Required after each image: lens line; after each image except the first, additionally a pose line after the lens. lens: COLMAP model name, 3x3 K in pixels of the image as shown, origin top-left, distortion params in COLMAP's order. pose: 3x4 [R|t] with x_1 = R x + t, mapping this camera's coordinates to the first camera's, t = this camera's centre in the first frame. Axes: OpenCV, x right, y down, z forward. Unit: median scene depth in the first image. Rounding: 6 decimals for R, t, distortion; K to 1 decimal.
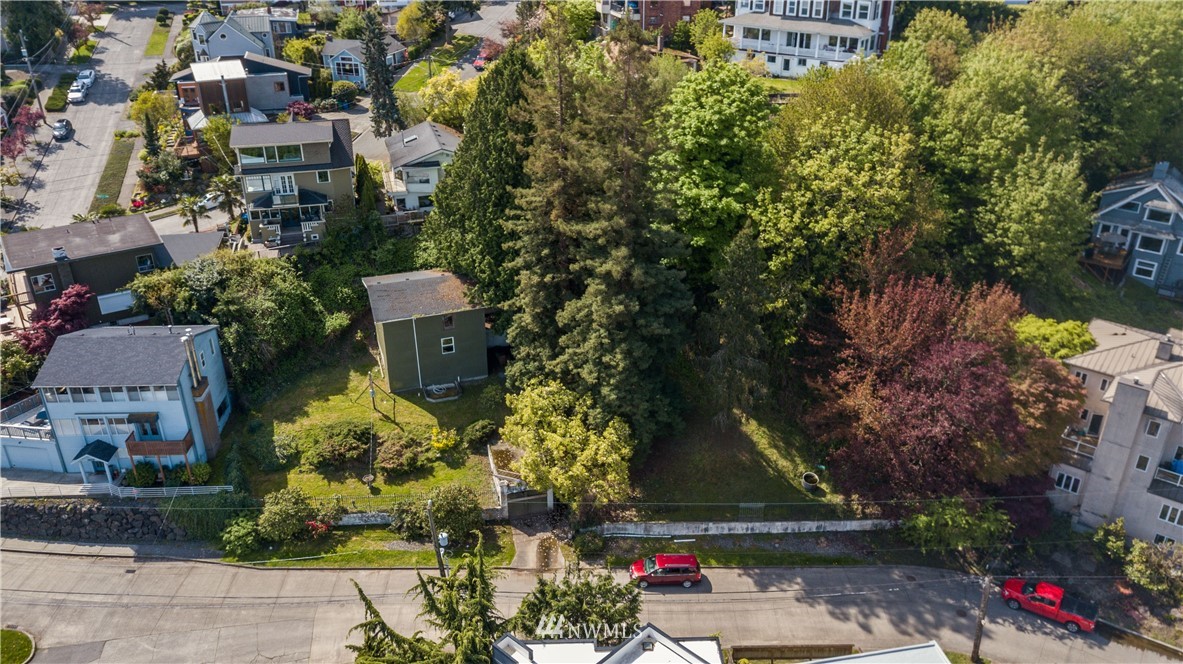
lens RADIAL K [[935.6, 0, 606.0], [0, 935.6, 342.7], [0, 0, 1]] dist [-0.000035, 0.003537]
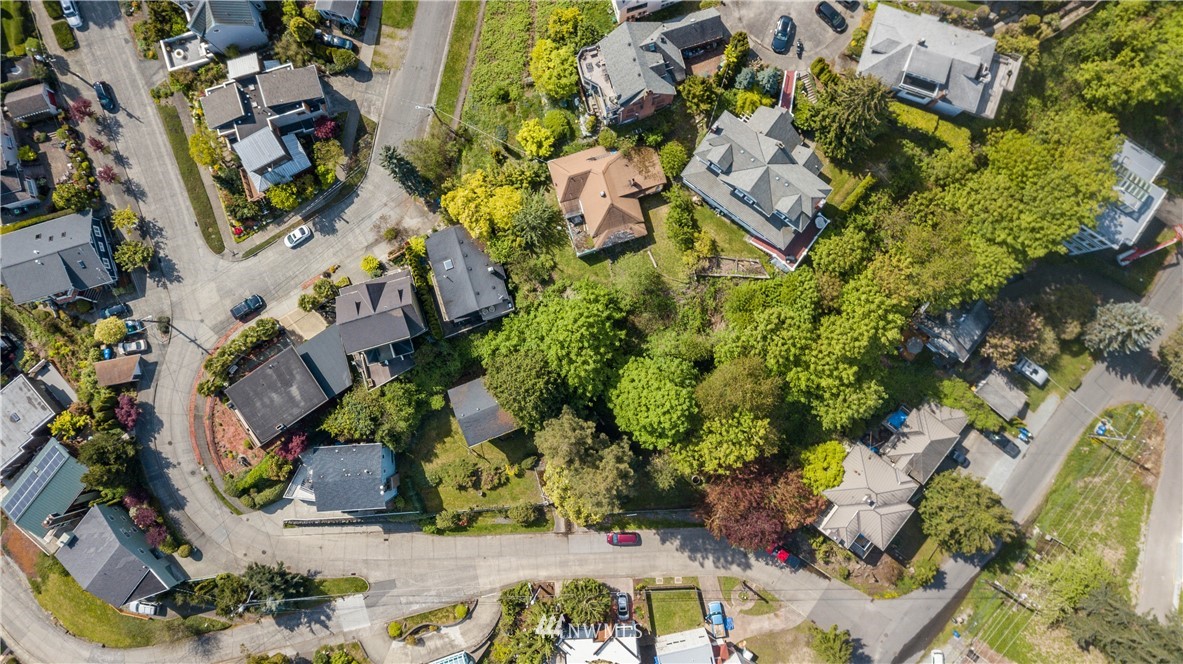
lens RADIAL K [[927.2, 0, 591.5], [0, 927.2, 332.0], [0, 0, 1]] dist [0.028057, 0.001219]
pose [[0.999938, -0.011109, -0.001168, -0.000462], [0.005888, 0.435242, 0.900294, -1.770327], [-0.009493, -0.900245, 0.435280, 0.409535]]
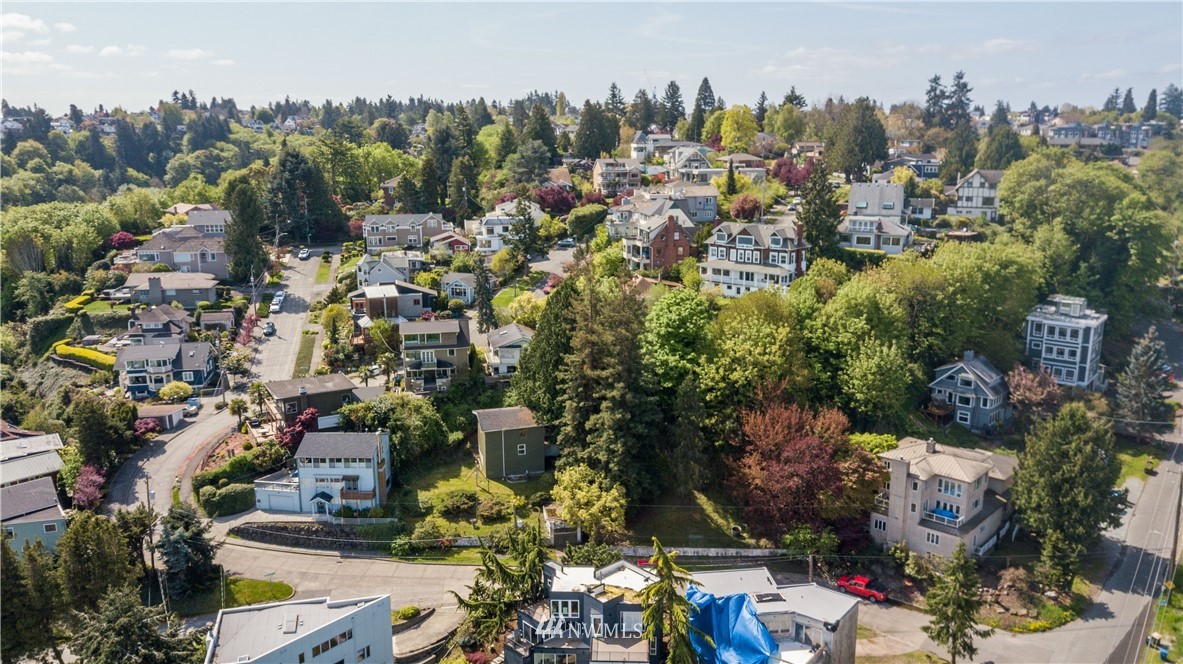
lens RADIAL K [[919.9, 0, 612.4], [0, 919.9, 332.9], [0, 0, 1]] dist [0.035295, -0.074848]
pose [[0.998438, 0.010725, -0.054833, 0.083987], [-0.023762, 0.969732, -0.243013, 0.206474], [0.050567, 0.243936, 0.968472, -0.665536]]
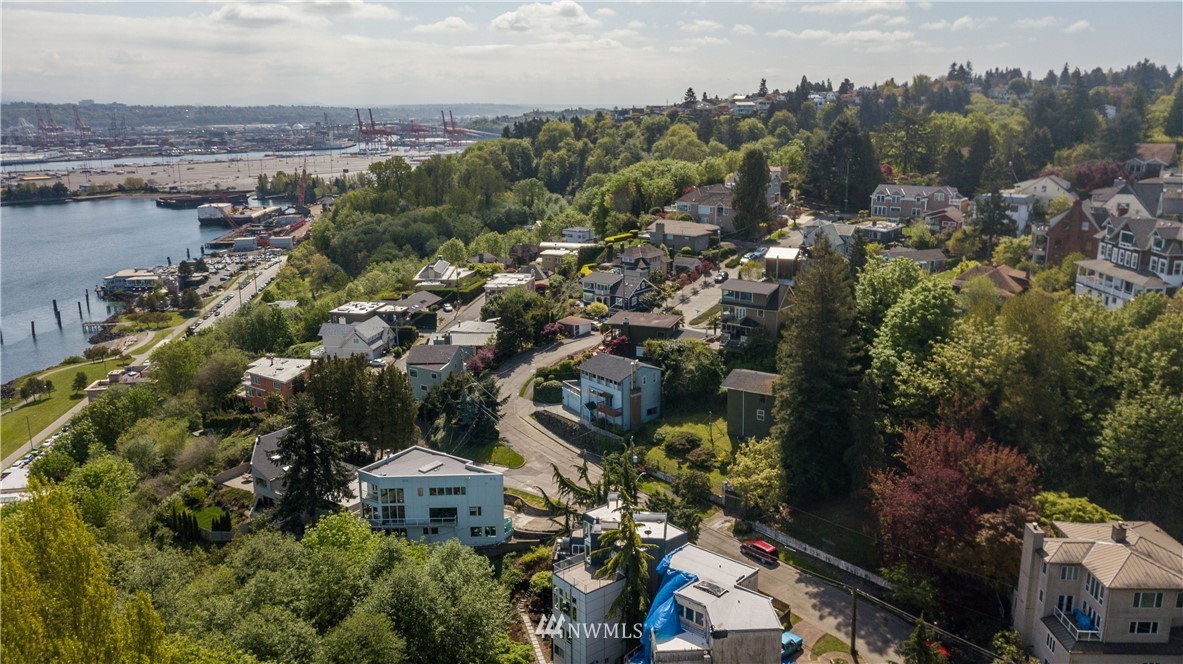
lens RADIAL K [[921.6, 0, 591.5], [0, 921.6, 332.0], [0, 0, 1]] dist [0.029267, -0.062261]
pose [[0.602222, 0.185273, -0.776533, 0.965366], [-0.348891, 0.935971, -0.047261, 0.052074], [0.718056, 0.299387, 0.628302, -0.332384]]
